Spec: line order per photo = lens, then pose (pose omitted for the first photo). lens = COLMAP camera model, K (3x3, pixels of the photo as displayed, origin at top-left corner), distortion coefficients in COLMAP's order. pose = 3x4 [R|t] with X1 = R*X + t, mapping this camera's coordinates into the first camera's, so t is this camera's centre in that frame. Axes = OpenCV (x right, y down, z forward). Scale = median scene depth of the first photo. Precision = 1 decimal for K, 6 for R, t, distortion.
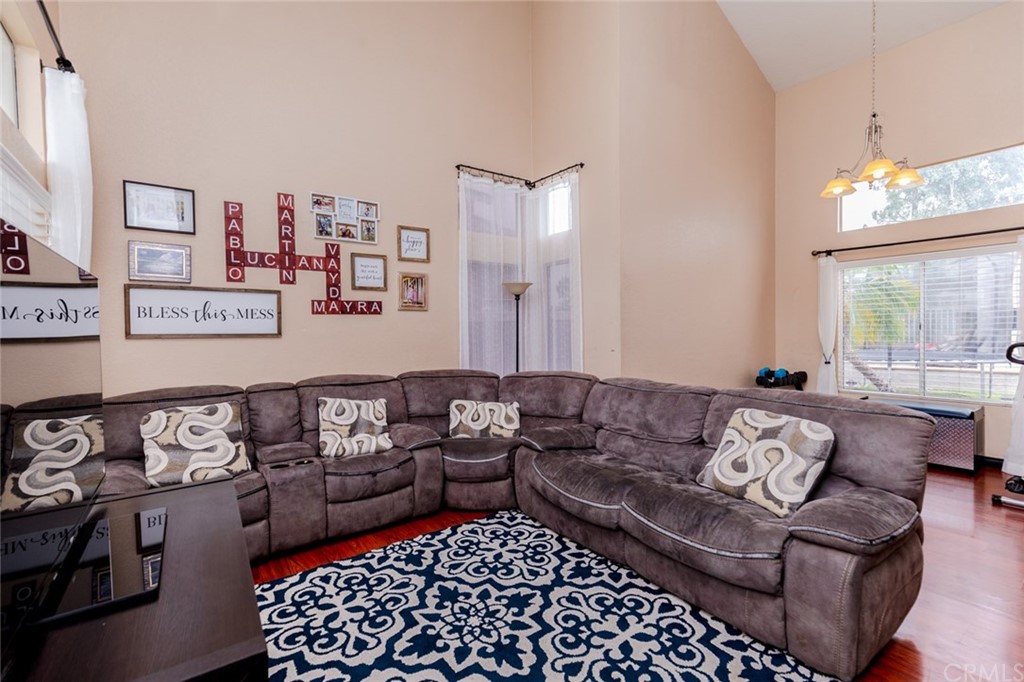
lens RADIAL K [[470.6, 0, 507.9], [0, 470.6, 327.0], [0, 0, 1]] dist [0.003762, -0.000588]
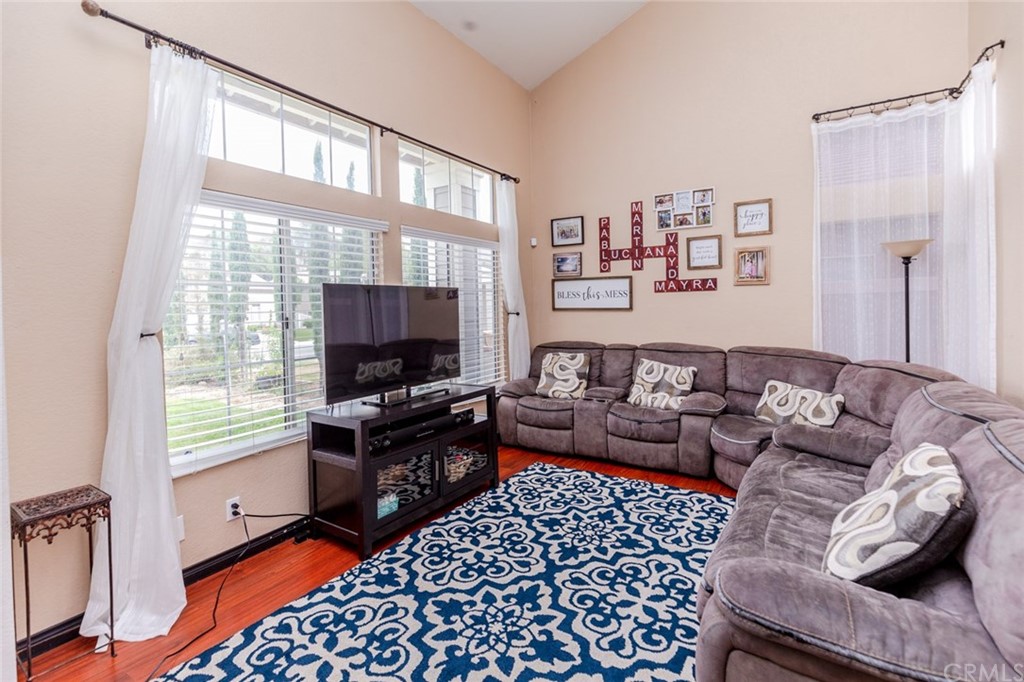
lens RADIAL K [[468.1, 0, 505.1], [0, 468.1, 292.8], [0, 0, 1]] dist [0.010800, -0.000008]
pose [[0.359127, -0.017246, -0.933129, 0.652731], [0.020329, 0.999737, -0.010653, -0.022917], [0.933067, -0.015143, 0.359383, 0.191935]]
